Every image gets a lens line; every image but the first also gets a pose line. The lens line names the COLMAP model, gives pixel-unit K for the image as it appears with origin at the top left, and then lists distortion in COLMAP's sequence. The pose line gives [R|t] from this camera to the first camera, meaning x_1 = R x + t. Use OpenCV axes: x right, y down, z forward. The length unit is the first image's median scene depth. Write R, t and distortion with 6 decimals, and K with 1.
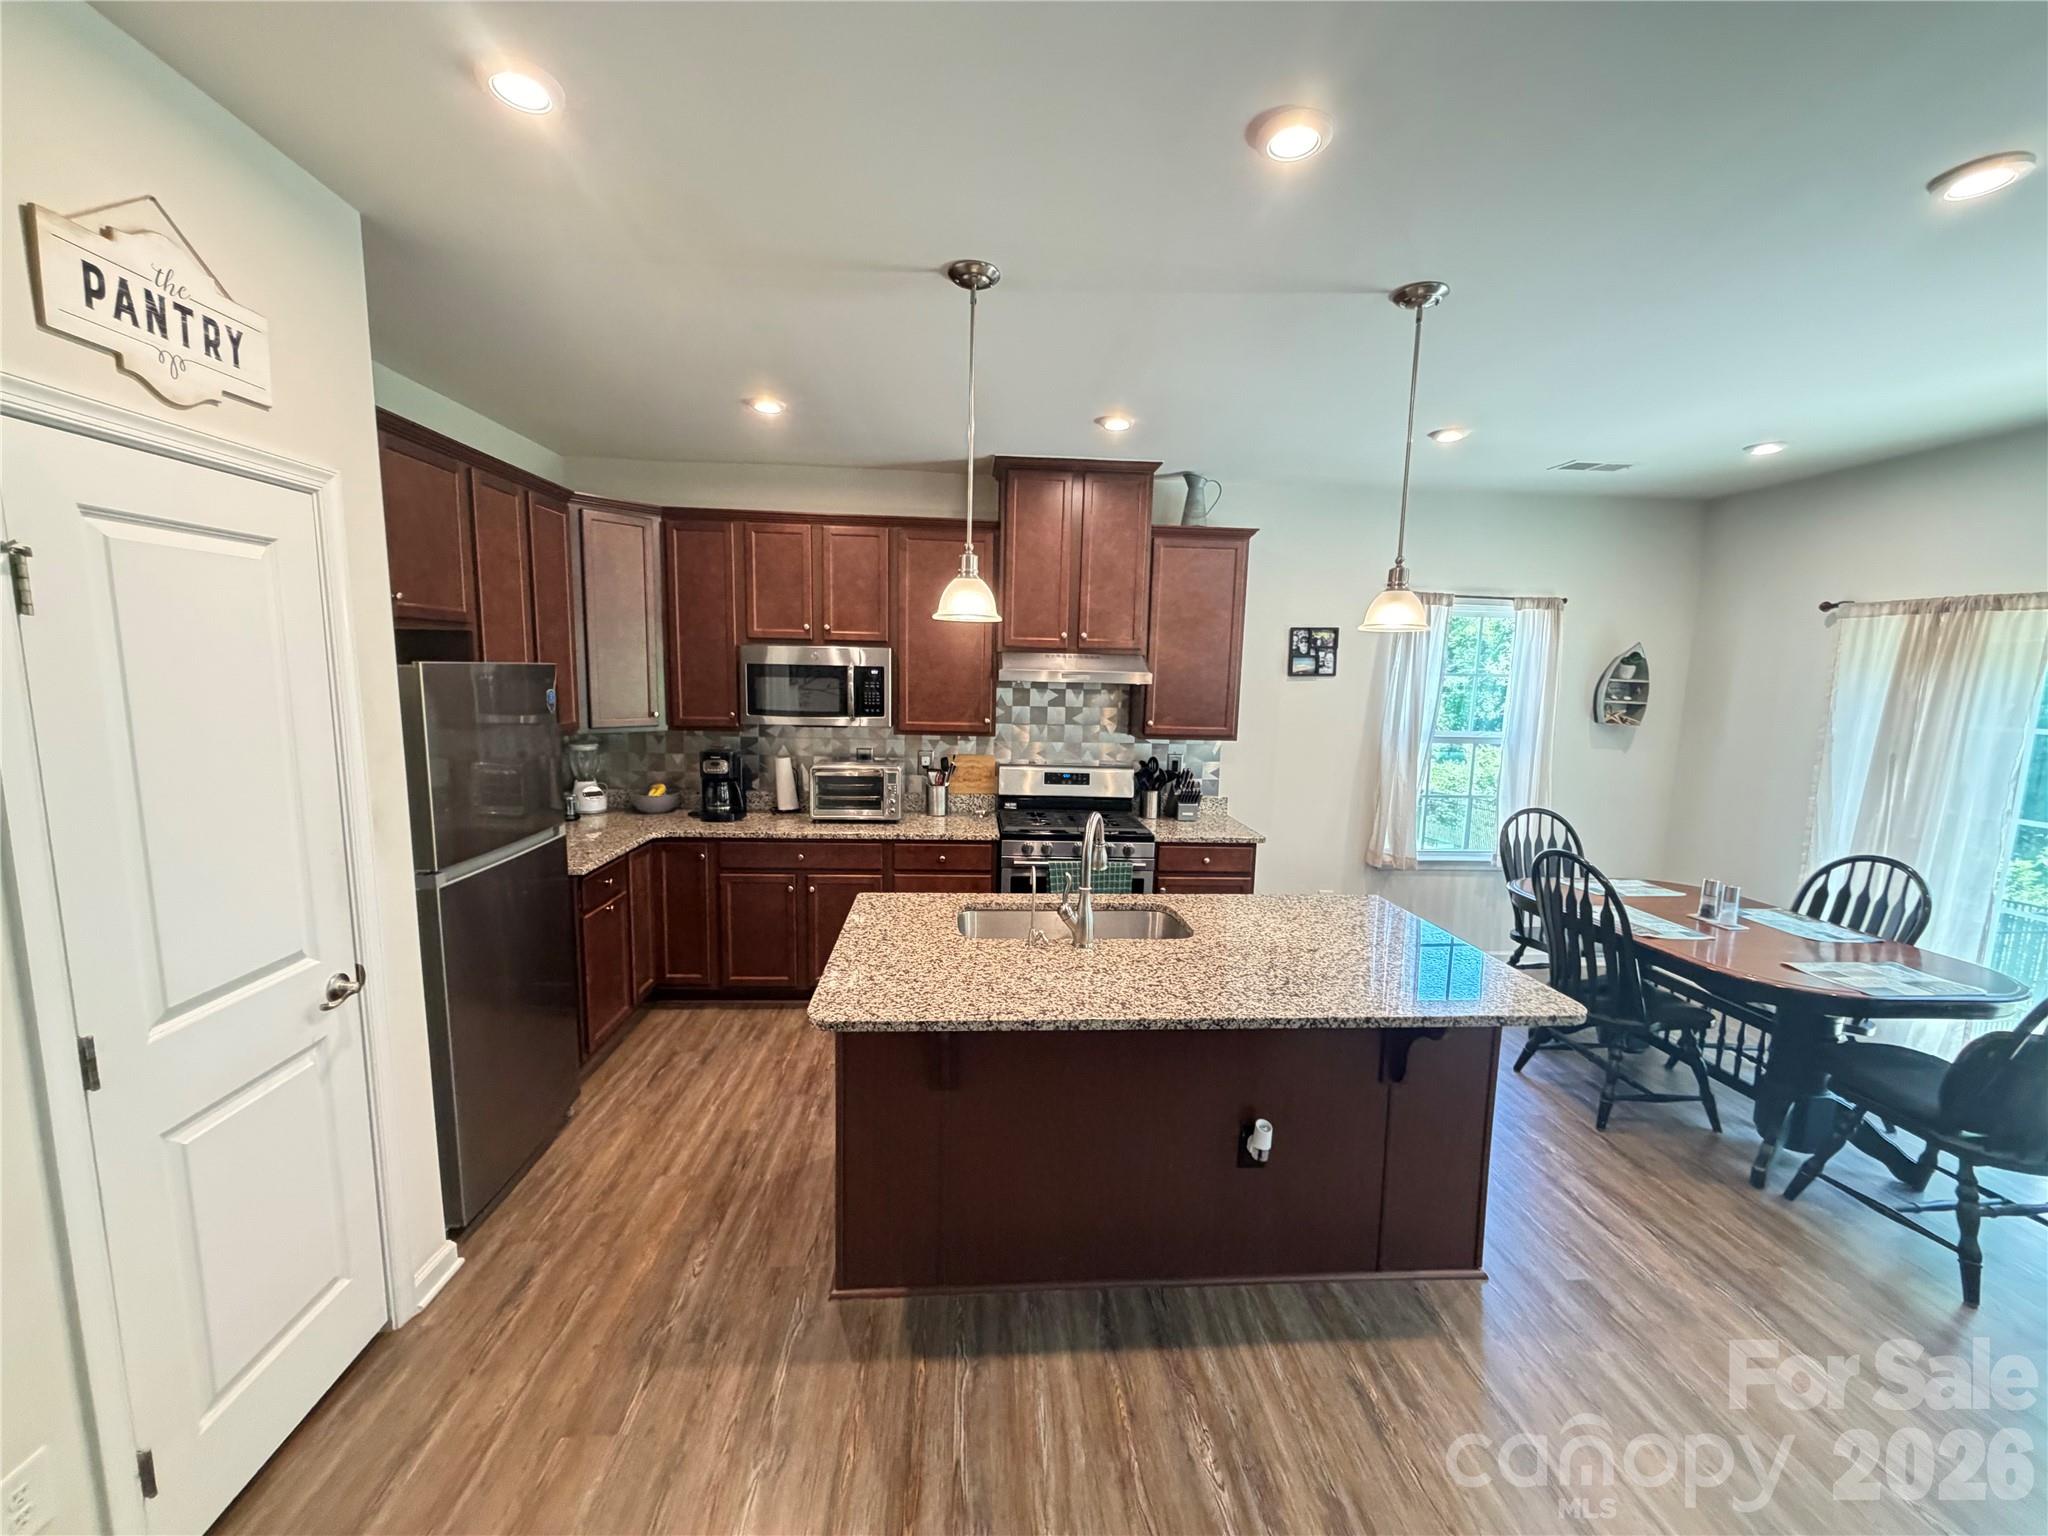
lens RADIAL K [[815.2, 0, 1022.9], [0, 815.2, 774.4], [0, 0, 1]] dist [-0.001035, -0.000640]
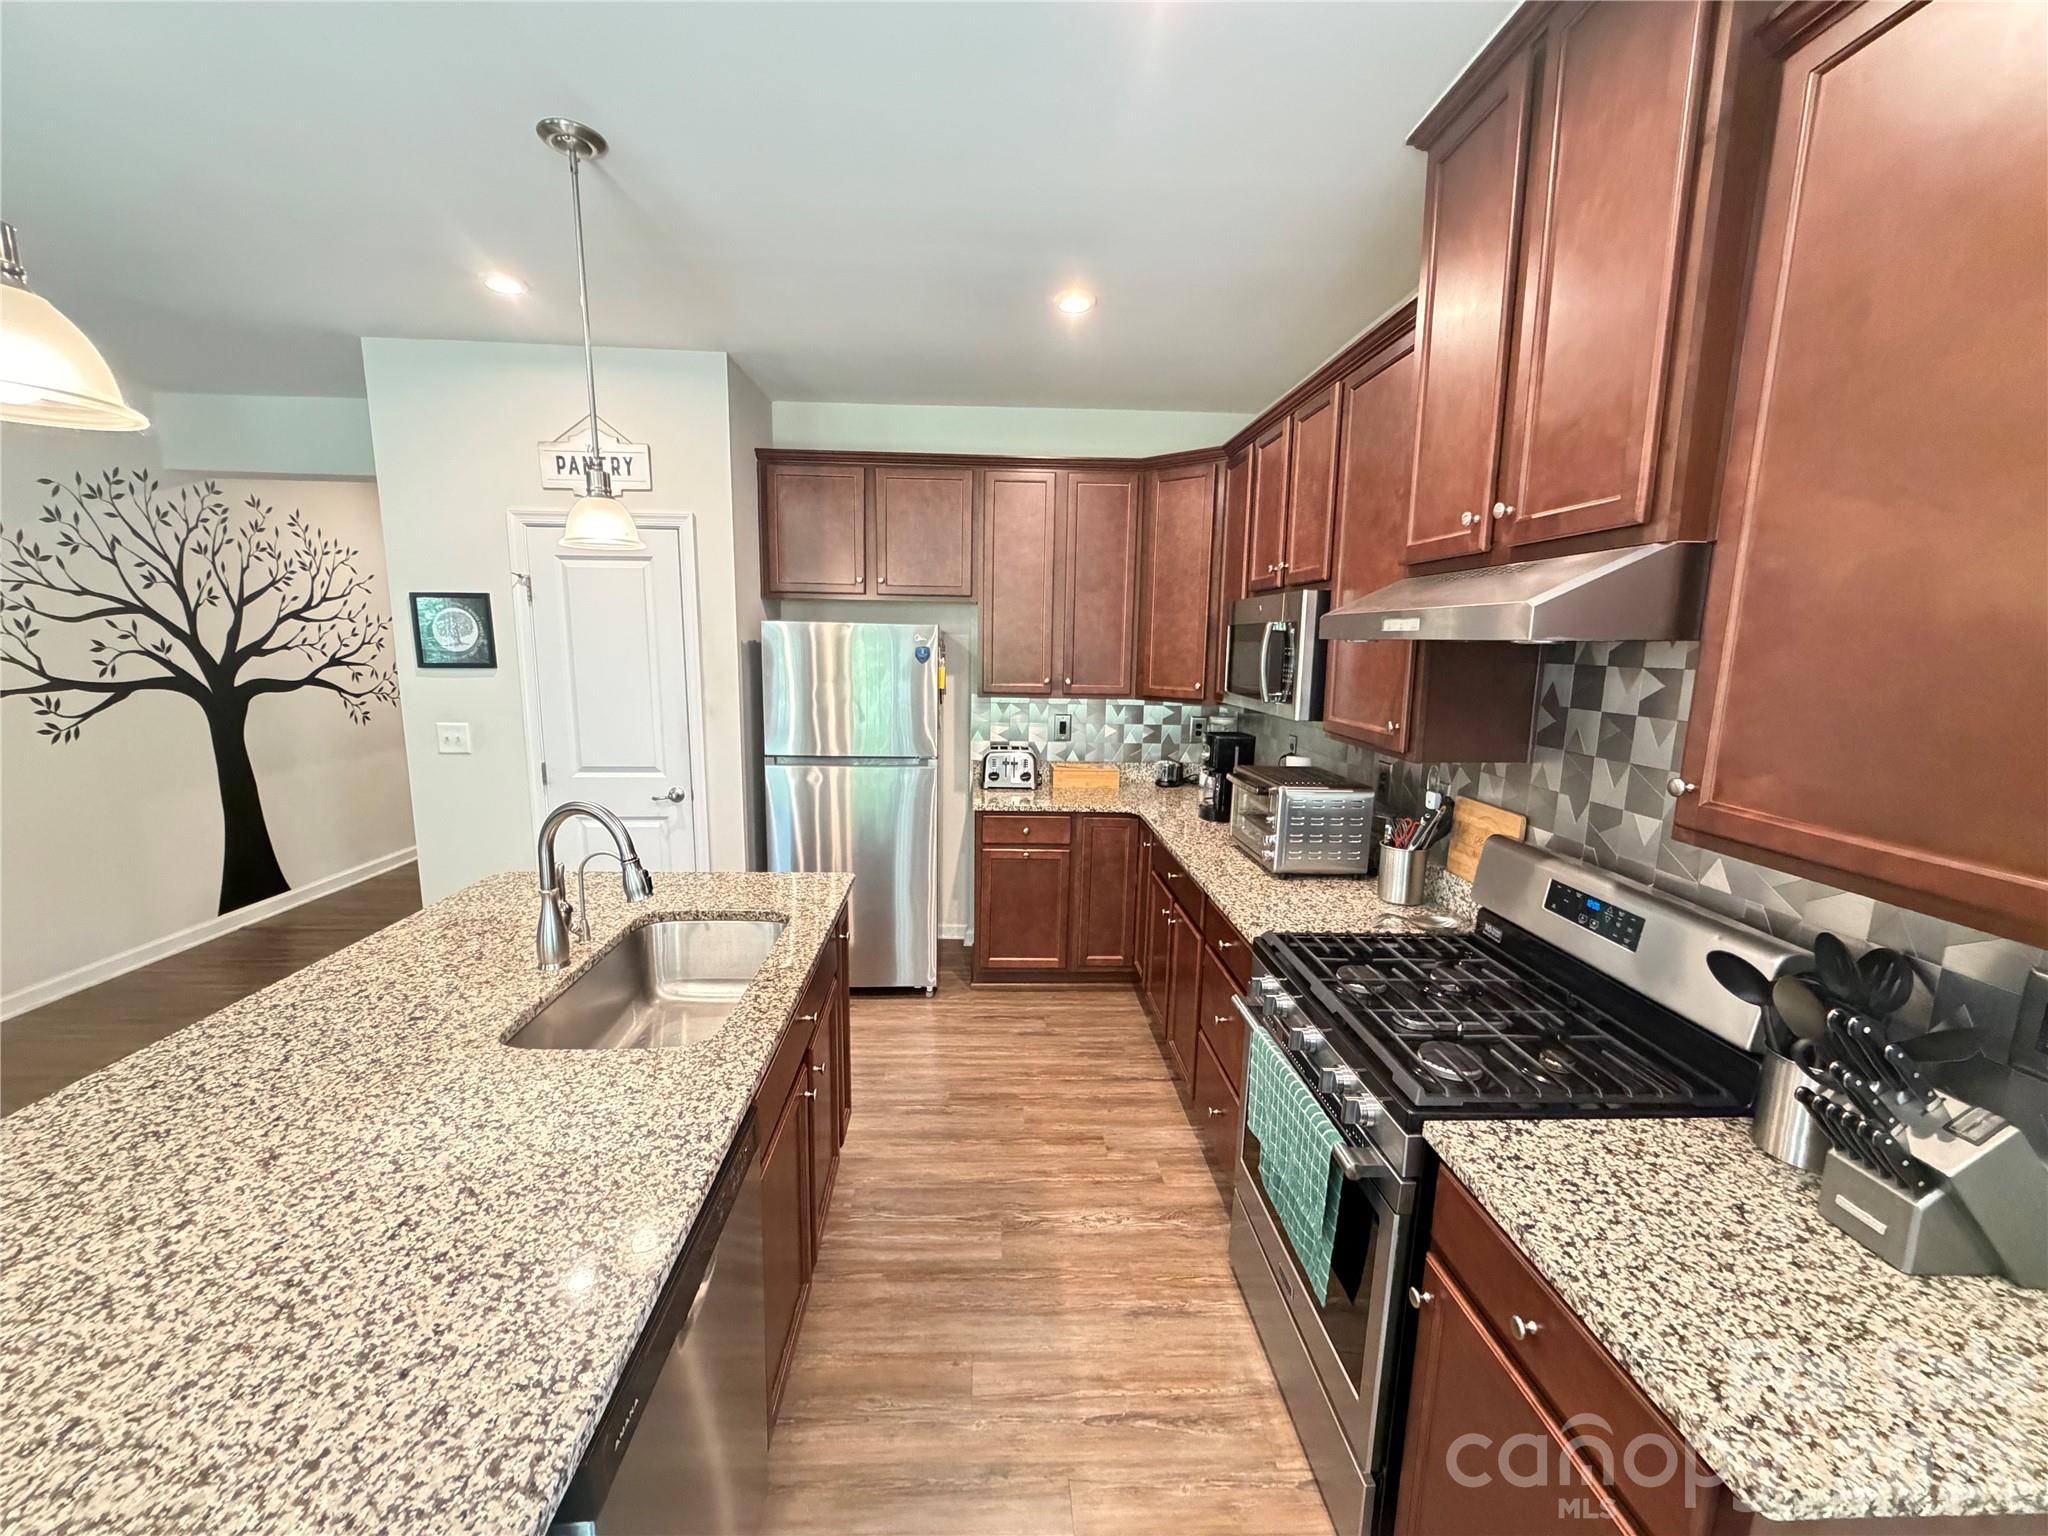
lens RADIAL K [[815.2, 0, 1020.3], [0, 815.2, 771.4], [0, 0, 1]] dist [-0.001035, -0.000640]
pose [[-0.017875, 0.139340, -0.990083, 0.995267], [-0.147477, 0.979043, 0.140448, -0.170831], [0.988904, 0.148525, 0.003049, 1.771492]]
